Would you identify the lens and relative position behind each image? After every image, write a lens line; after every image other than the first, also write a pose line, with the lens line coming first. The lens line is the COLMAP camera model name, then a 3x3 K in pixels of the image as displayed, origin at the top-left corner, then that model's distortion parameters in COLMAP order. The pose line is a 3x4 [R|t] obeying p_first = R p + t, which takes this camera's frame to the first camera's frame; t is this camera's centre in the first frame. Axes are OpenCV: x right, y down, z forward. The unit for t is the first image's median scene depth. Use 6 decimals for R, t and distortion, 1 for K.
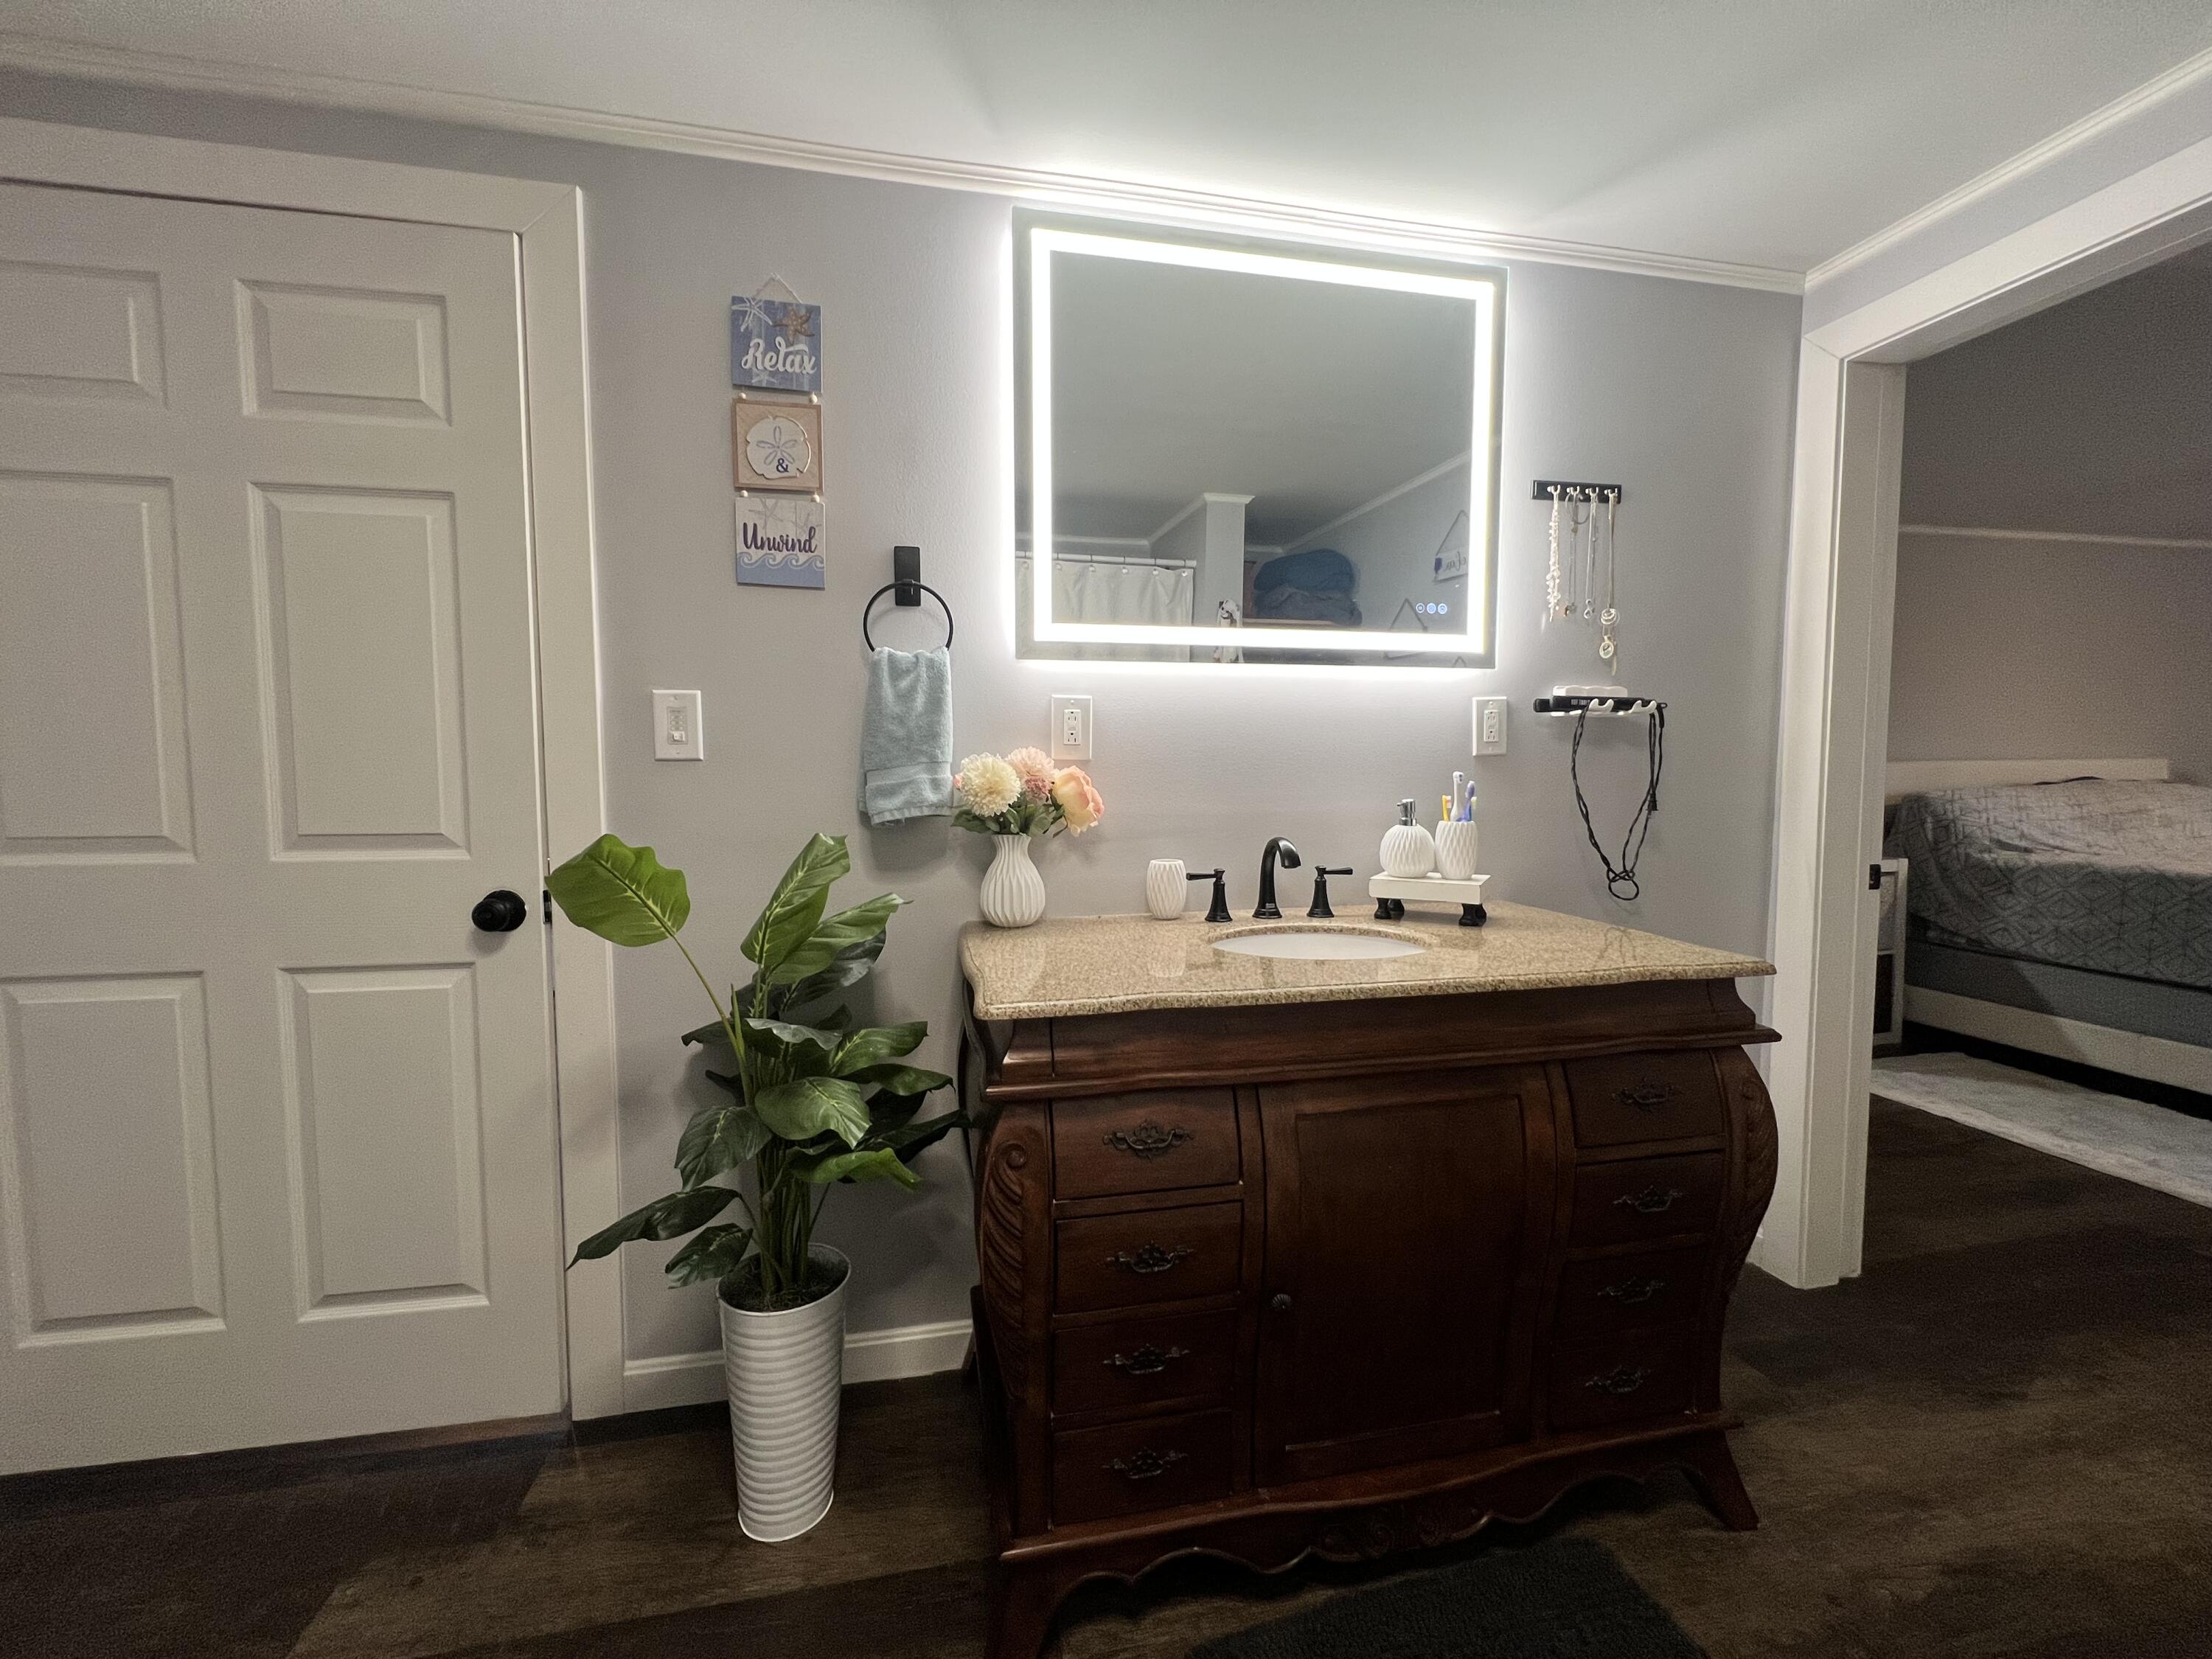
lens RADIAL K [[892.7, 0, 1101.3], [0, 892.7, 831.6], [0, 0, 1]] dist [0.000142, 0.001362]
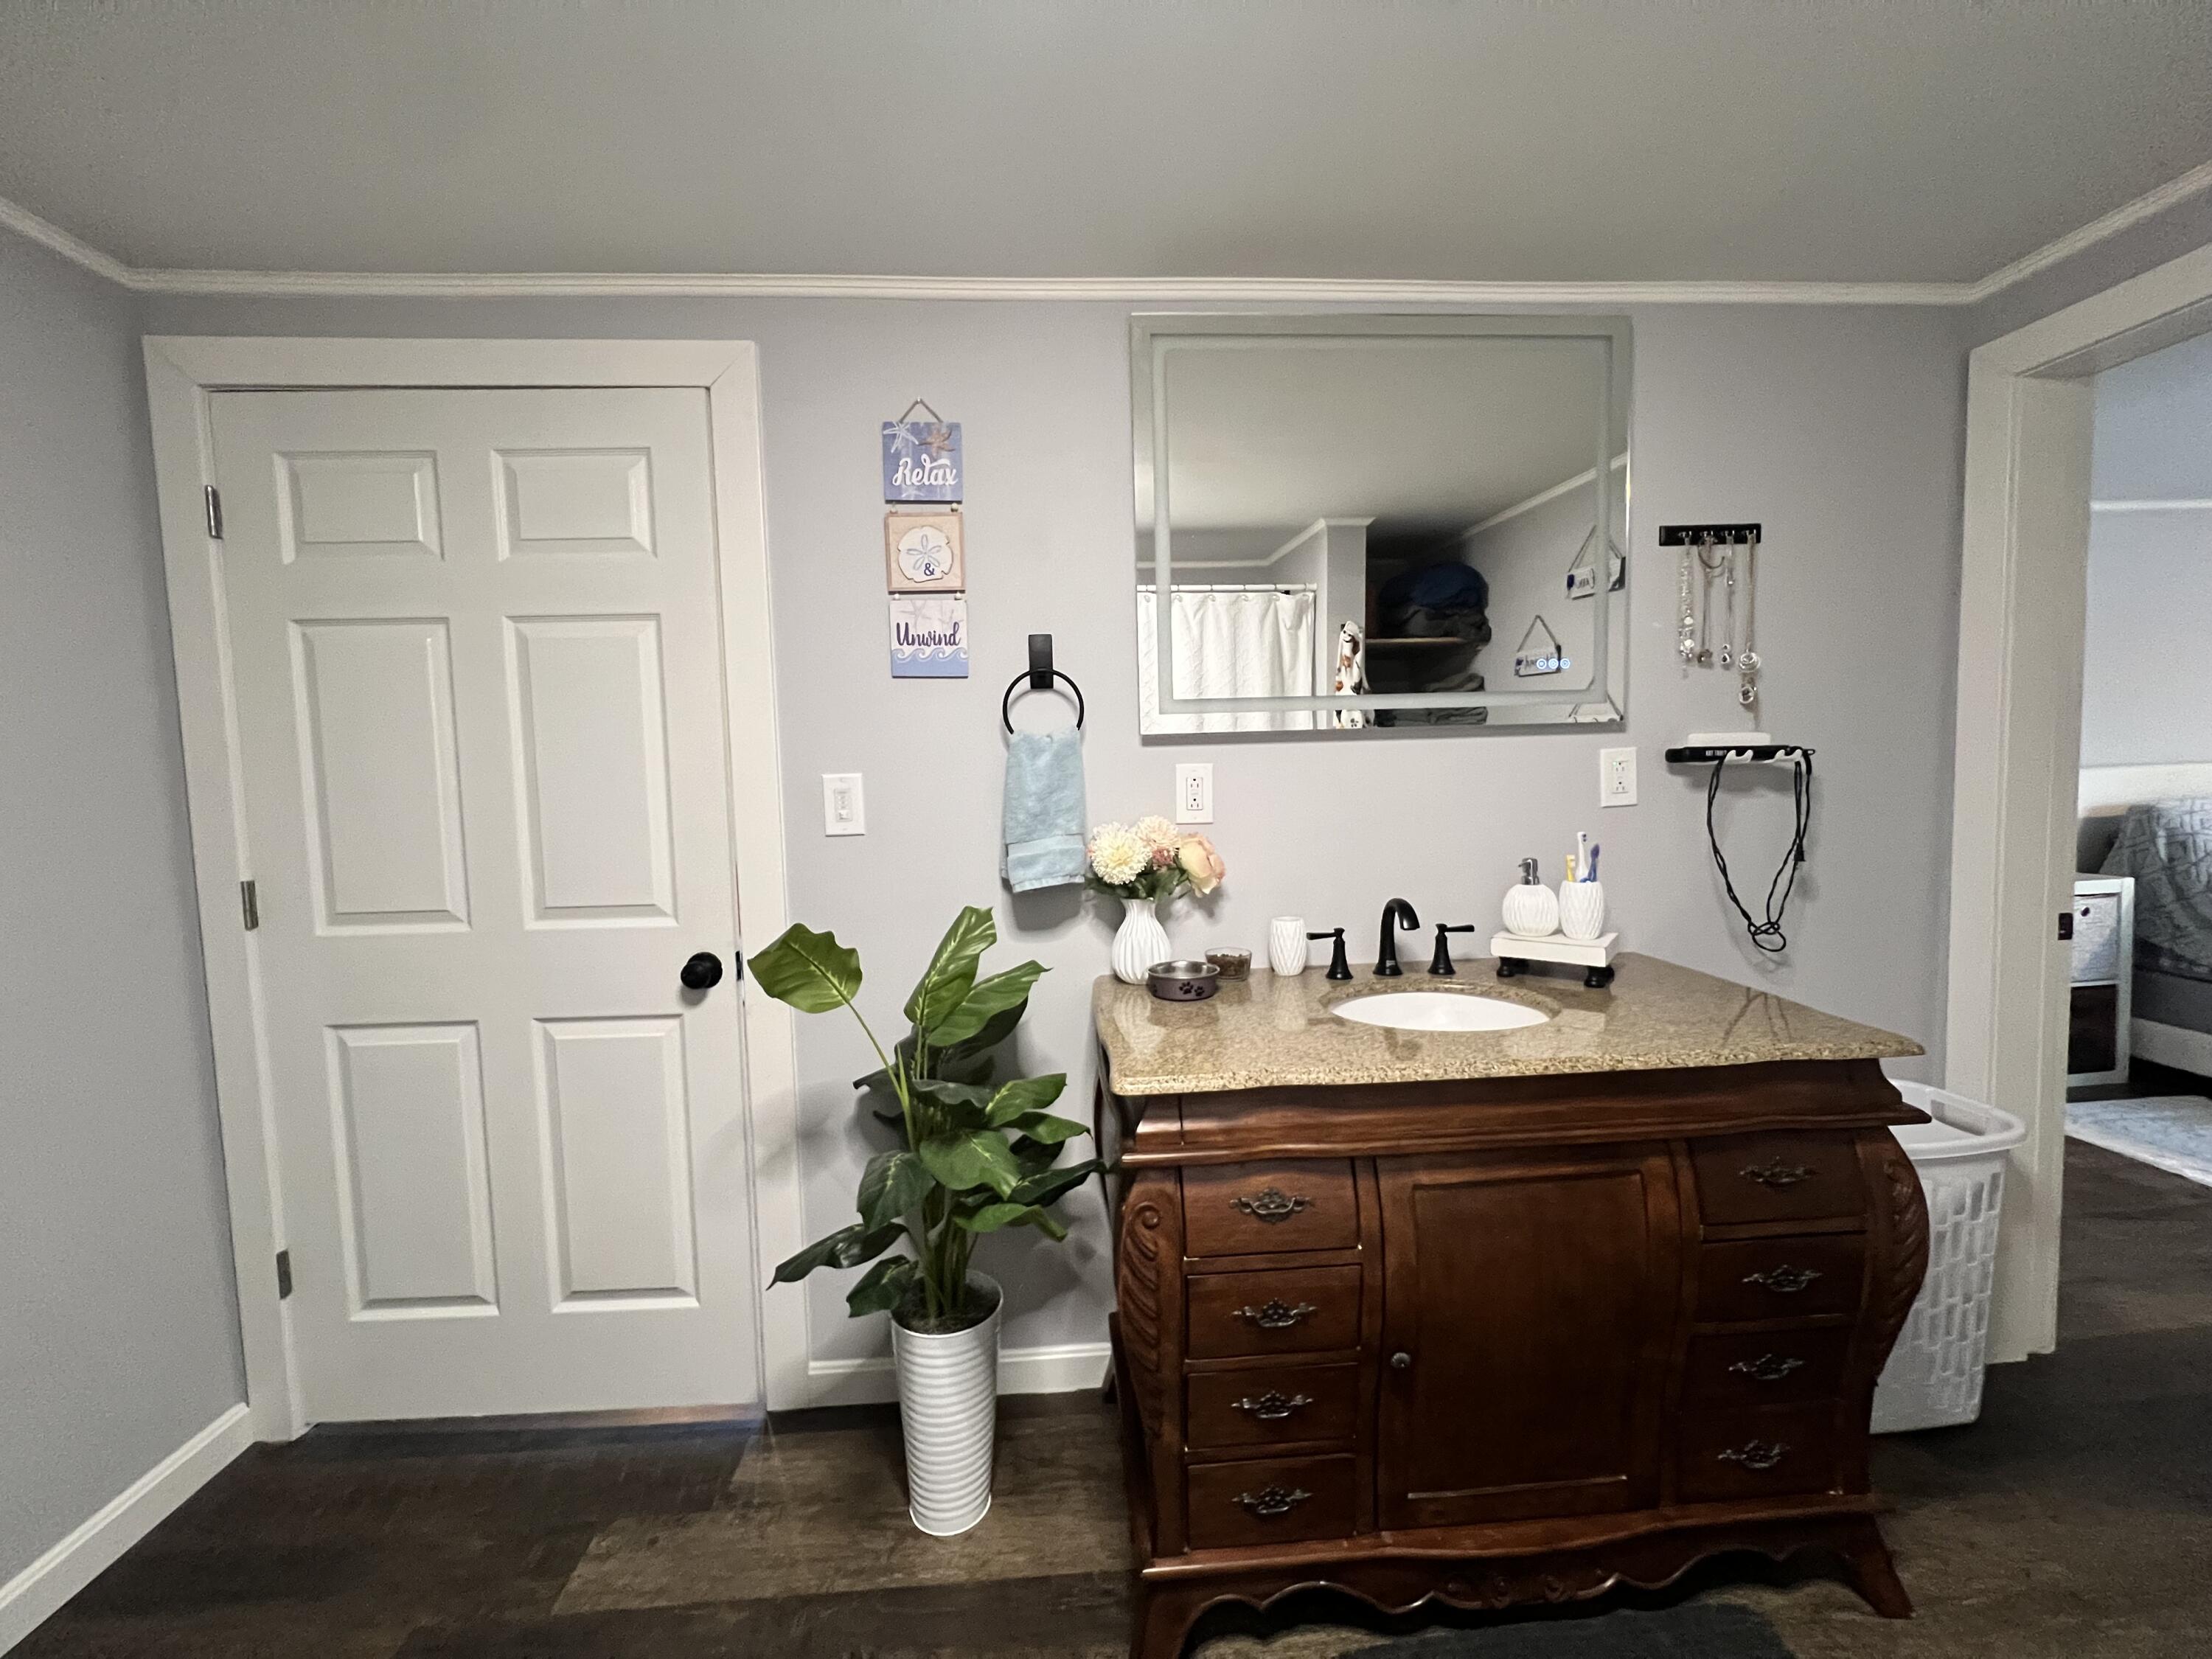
lens RADIAL K [[892.7, 0, 1101.9], [0, 892.7, 832.6], [0, 0, 1]] dist [0.000142, 0.001362]
pose [[0.990289, -0.014785, -0.138232, 0.004409], [0.015809, 0.999855, 0.006312, -0.091595], [0.138119, -0.008436, 0.990380, -0.078369]]
